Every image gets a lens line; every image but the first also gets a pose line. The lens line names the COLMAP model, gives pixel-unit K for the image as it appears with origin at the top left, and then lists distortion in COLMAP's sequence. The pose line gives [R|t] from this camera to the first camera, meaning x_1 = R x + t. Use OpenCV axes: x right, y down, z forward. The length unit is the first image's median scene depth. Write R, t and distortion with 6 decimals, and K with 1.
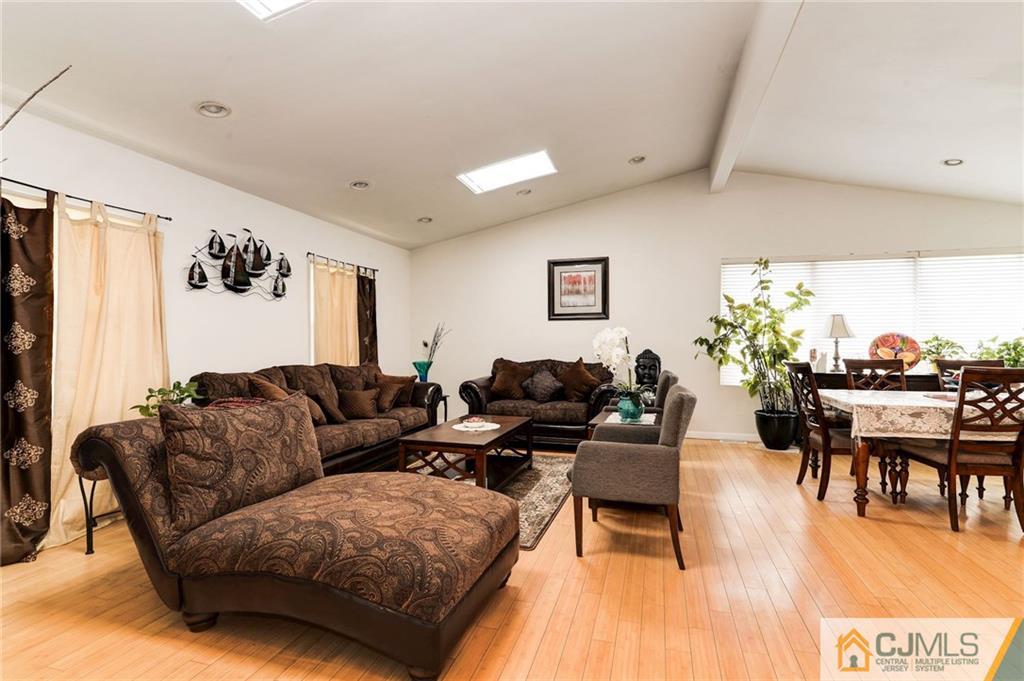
lens RADIAL K [[480.5, 0, 513.5], [0, 480.5, 345.2], [0, 0, 1]] dist [0.001099, 0.000326]
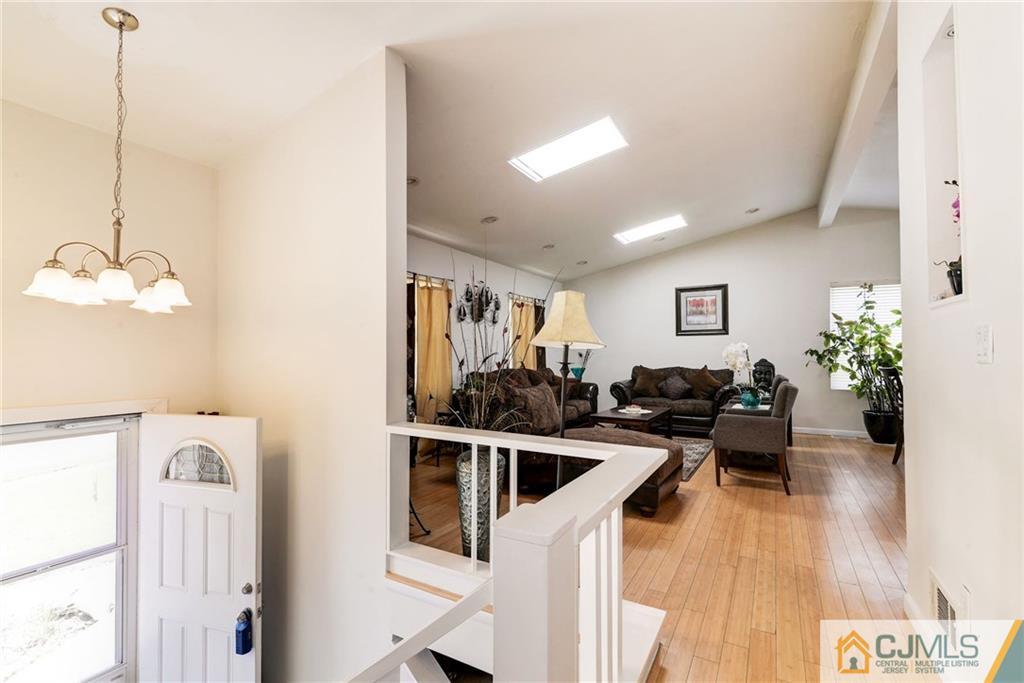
lens RADIAL K [[479.7, 0, 504.3], [0, 479.7, 345.5], [0, 0, 1]] dist [-0.001904, -0.000020]
pose [[0.975313, -0.005134, -0.220768, -0.105588], [0.000190, 0.999749, -0.022407, 0.002191], [0.220828, 0.021811, 0.975069, -0.377518]]
